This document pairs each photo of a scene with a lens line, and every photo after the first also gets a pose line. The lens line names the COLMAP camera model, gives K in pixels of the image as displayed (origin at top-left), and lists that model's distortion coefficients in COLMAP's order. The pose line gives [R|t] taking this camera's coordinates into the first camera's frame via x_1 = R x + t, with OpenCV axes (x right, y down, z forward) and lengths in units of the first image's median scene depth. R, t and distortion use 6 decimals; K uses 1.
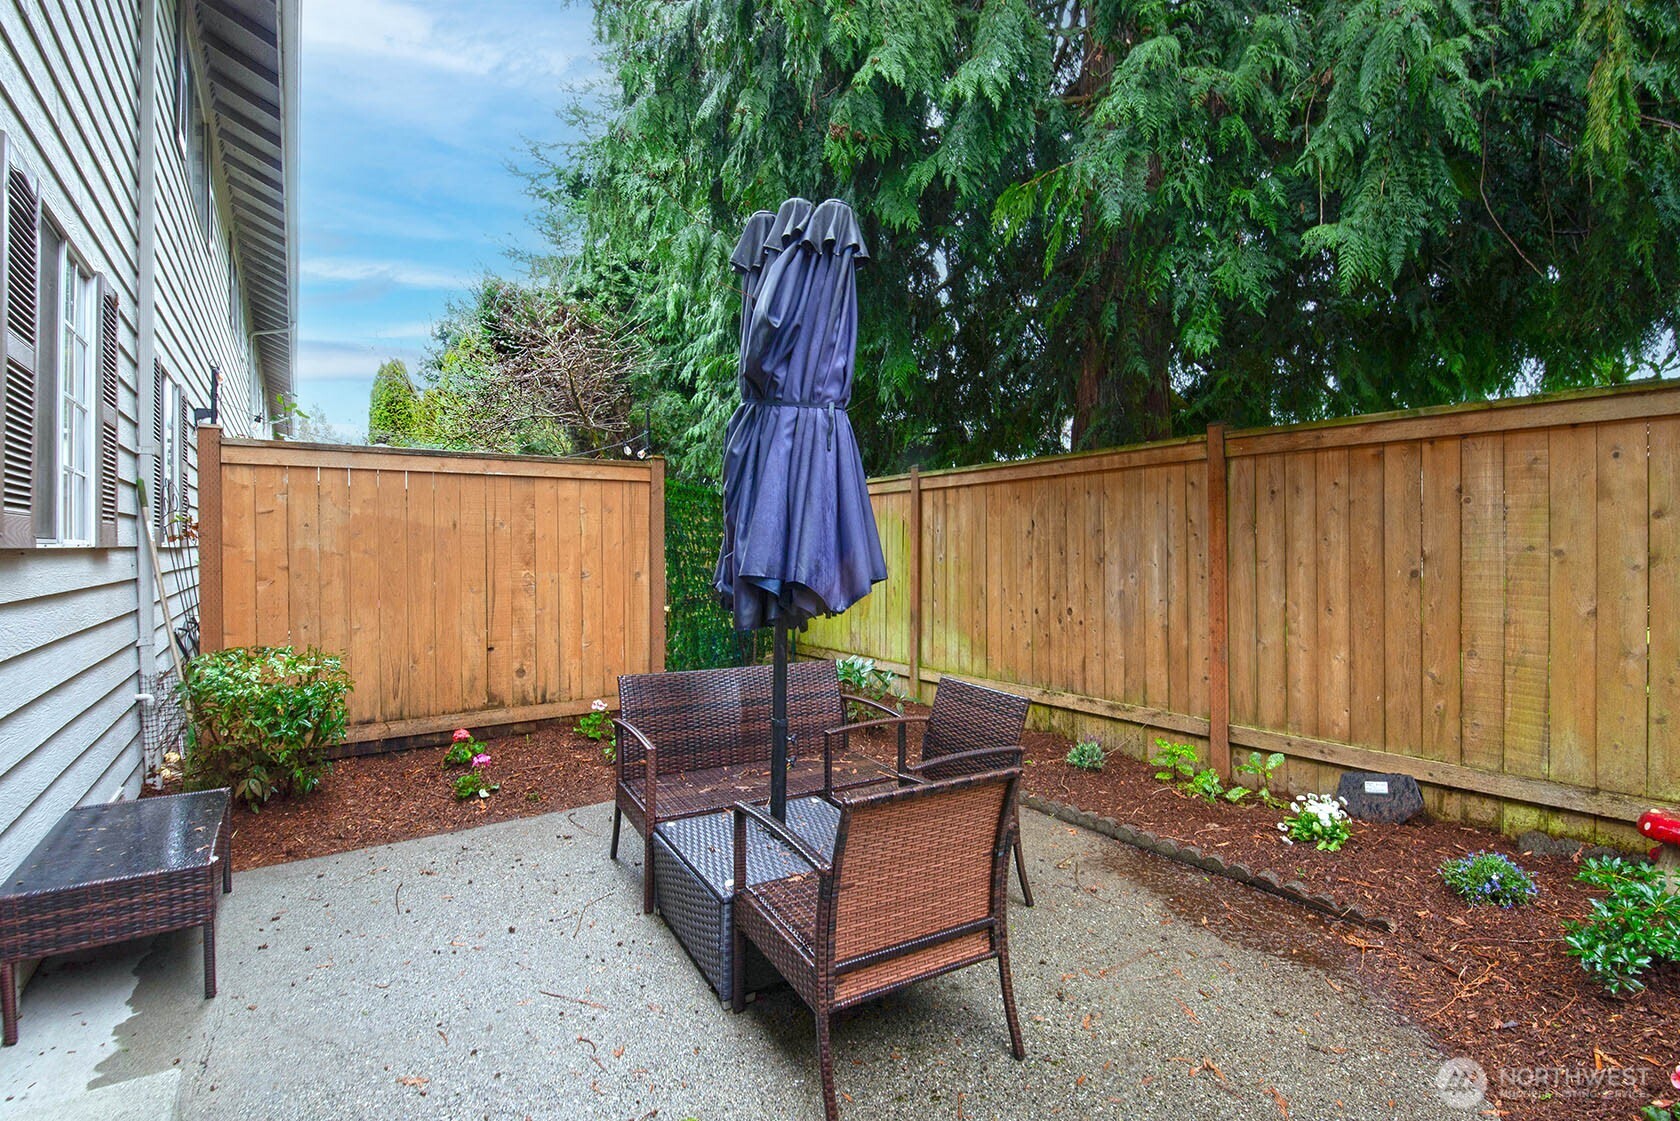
lens RADIAL K [[769.7, 0, 827.4], [0, 769.7, 556.6], [0, 0, 1]] dist [0.001737, -0.002796]
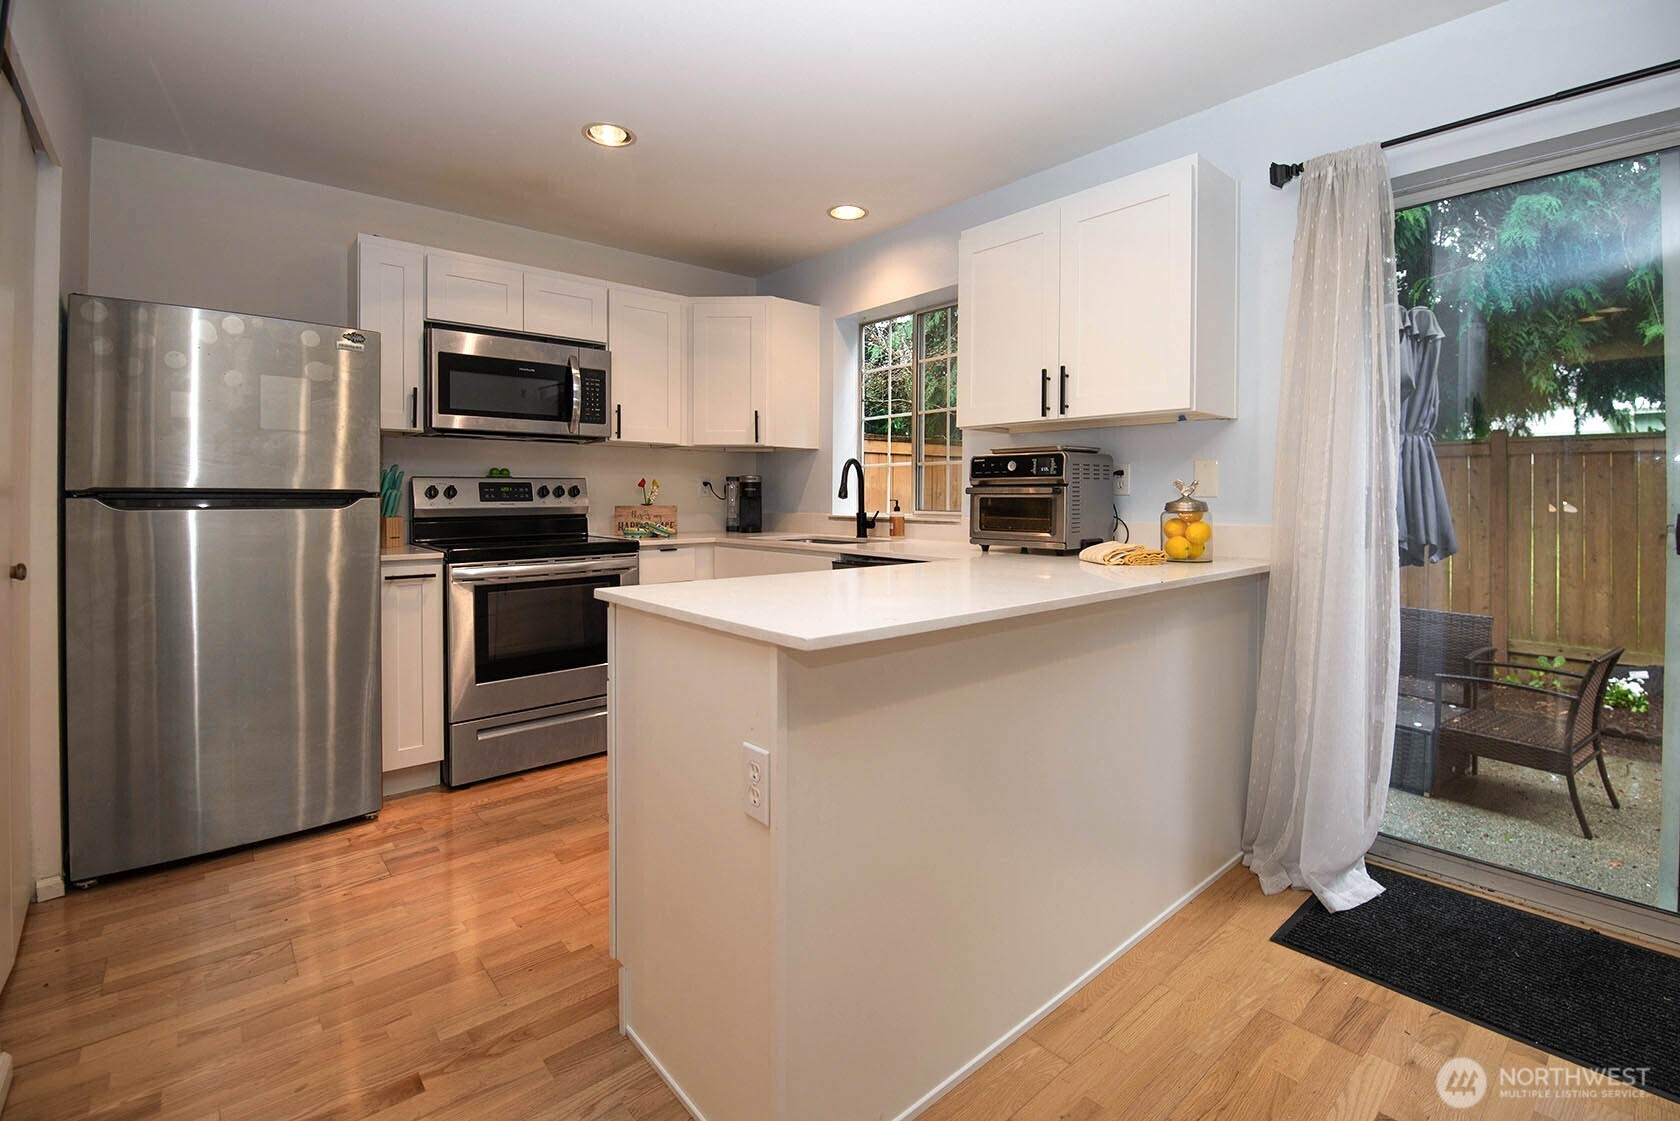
lens RADIAL K [[769.7, 0, 877.2], [0, 769.7, 505.2], [0, 0, 1]] dist [0.001737, -0.002796]
pose [[0.991181, 0.011095, 0.132051, -0.918256], [-0.010530, 0.999932, -0.004974, -0.016030], [-0.132097, 0.003539, 0.991230, -0.300289]]
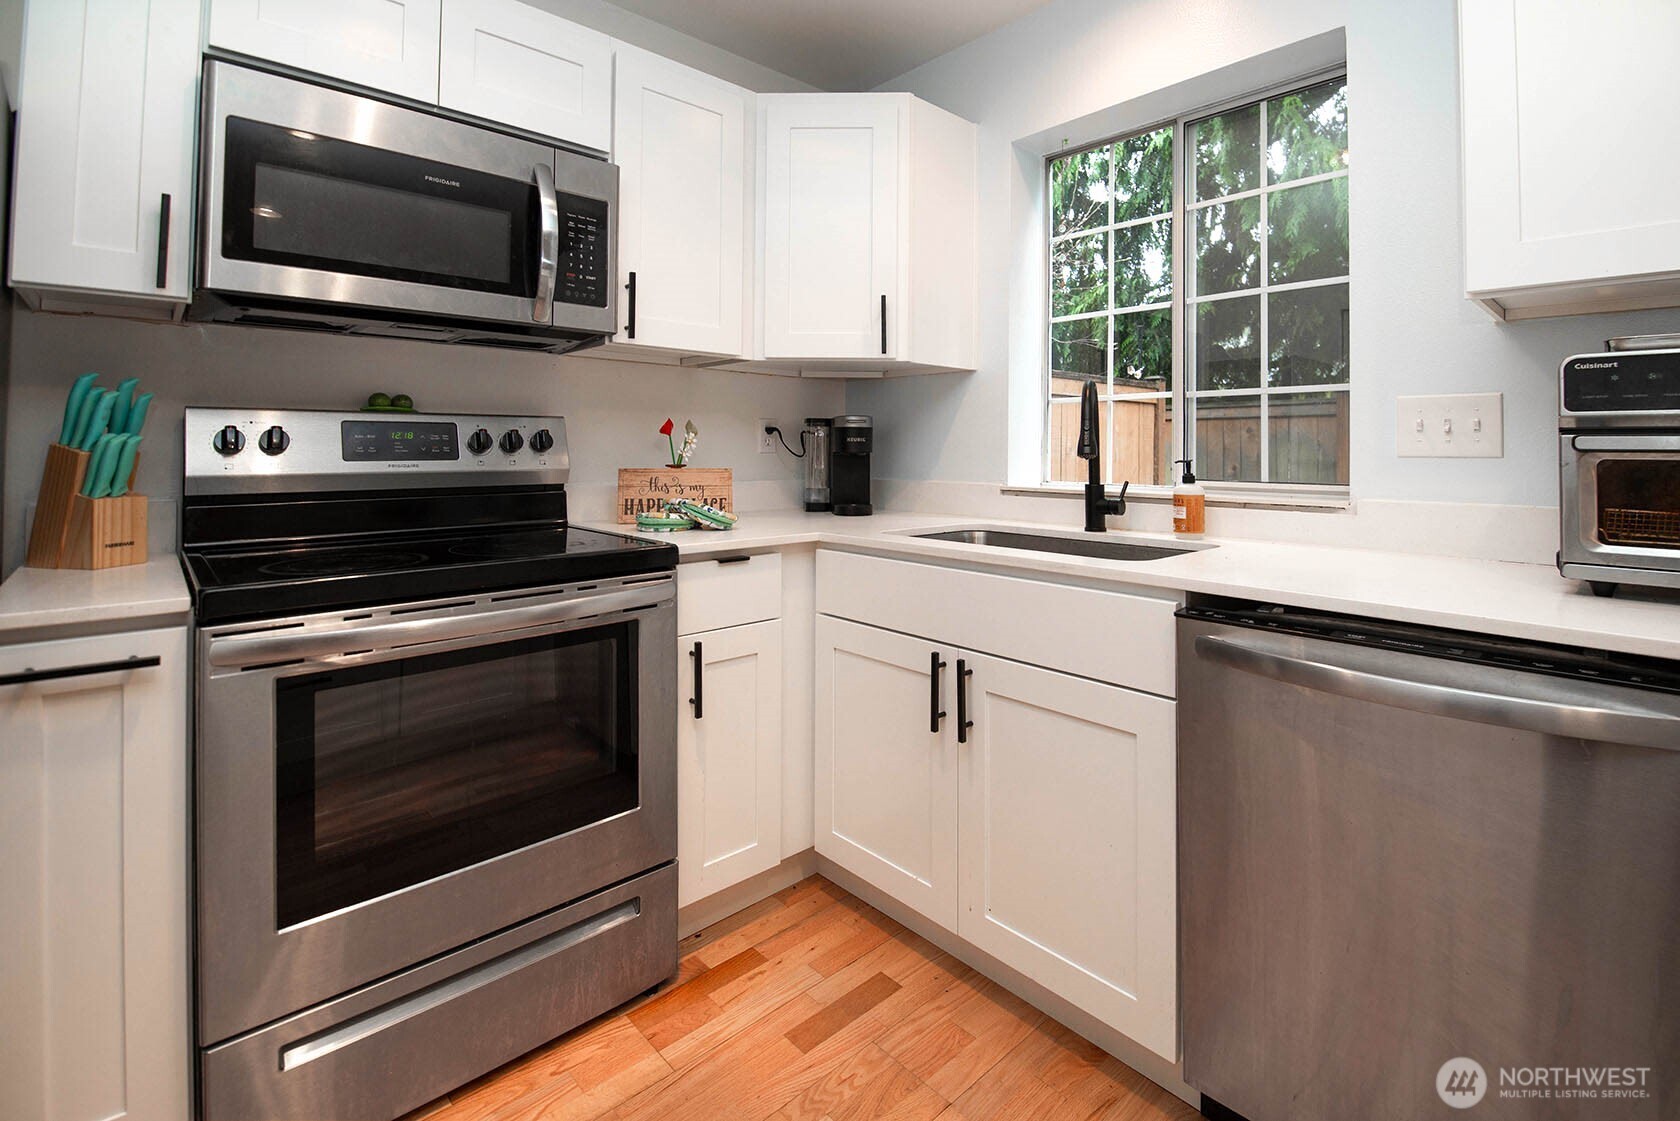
lens RADIAL K [[834.2, 0, 935.8], [0, 834.2, 461.0], [0, 0, 1]] dist [0.001340, -0.000091]
pose [[0.979686, 0.013944, 0.200051, -1.049819], [-0.013005, 0.999897, -0.006010, -0.022506], [-0.200114, 0.003286, 0.979767, 0.224010]]
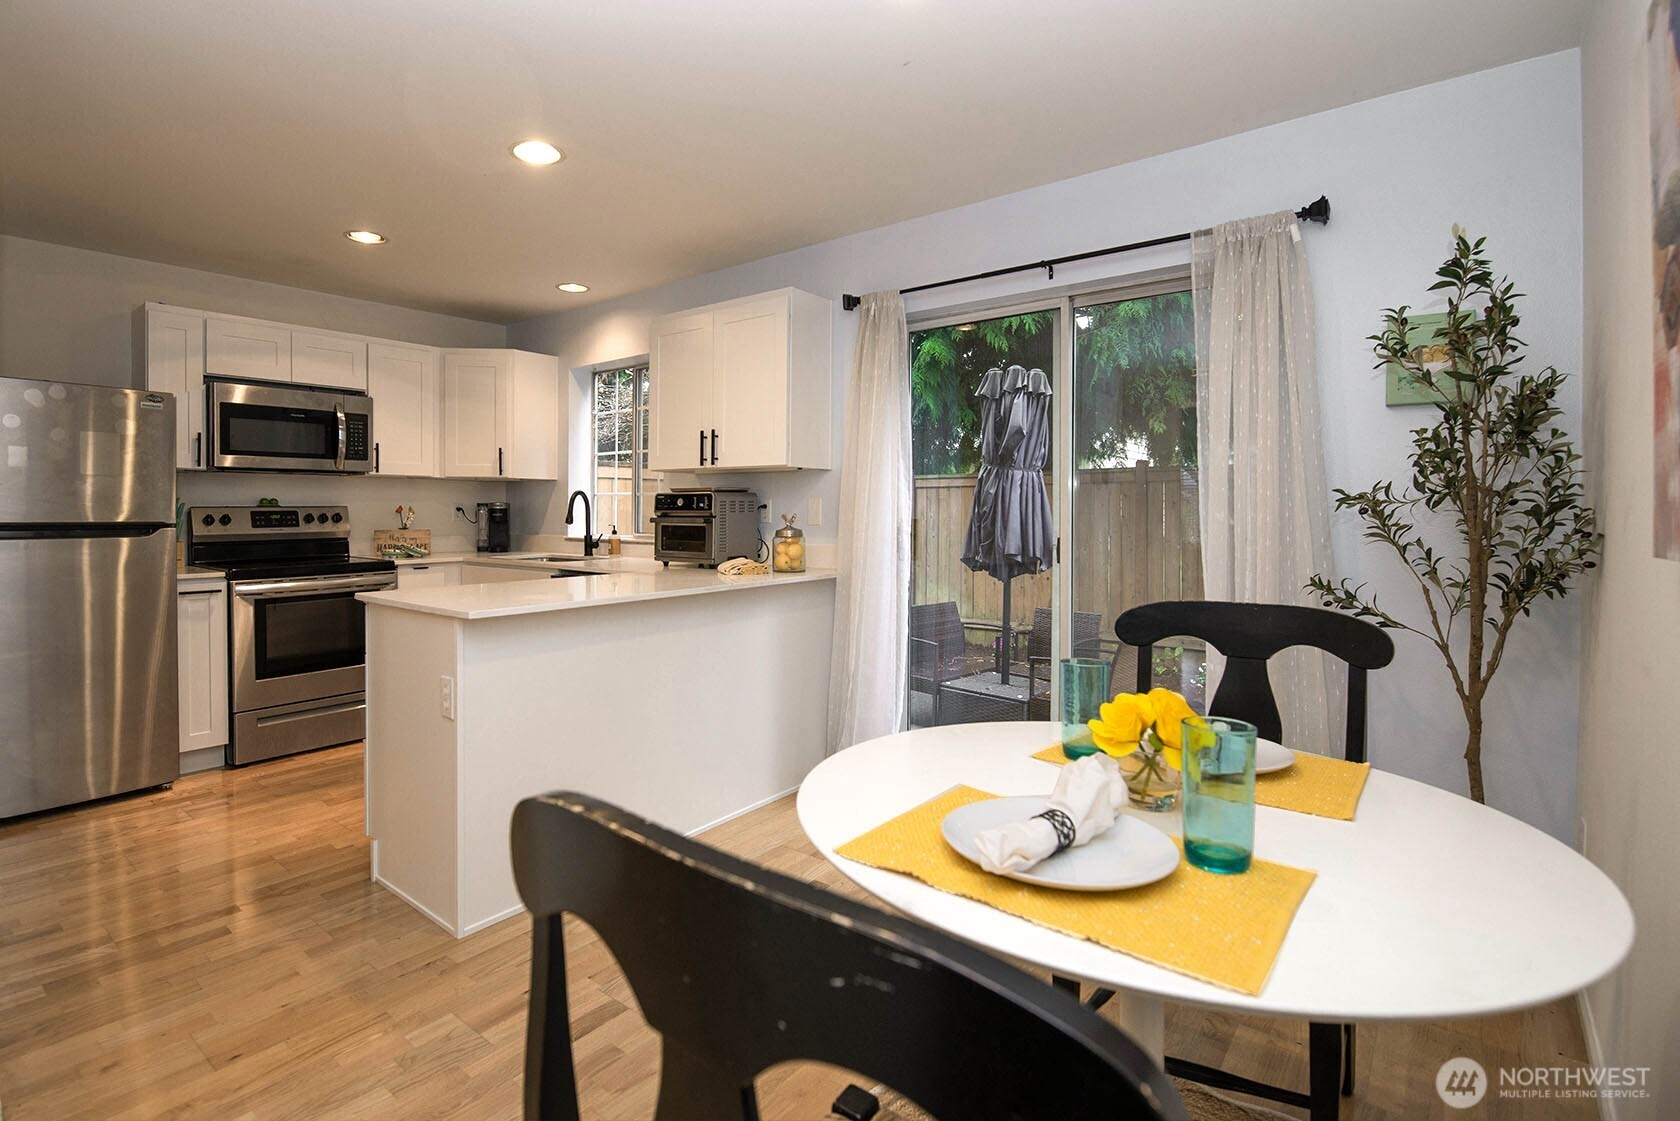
lens RADIAL K [[834.2, 0, 762.0], [0, 834.2, 511.8], [0, 0, 1]] dist [0.001340, -0.000091]
pose [[0.973147, 0.007872, 0.230050, -0.830125], [-0.004896, 0.999897, -0.013507, -0.033590], [-0.230133, 0.012018, 0.973085, -0.683906]]
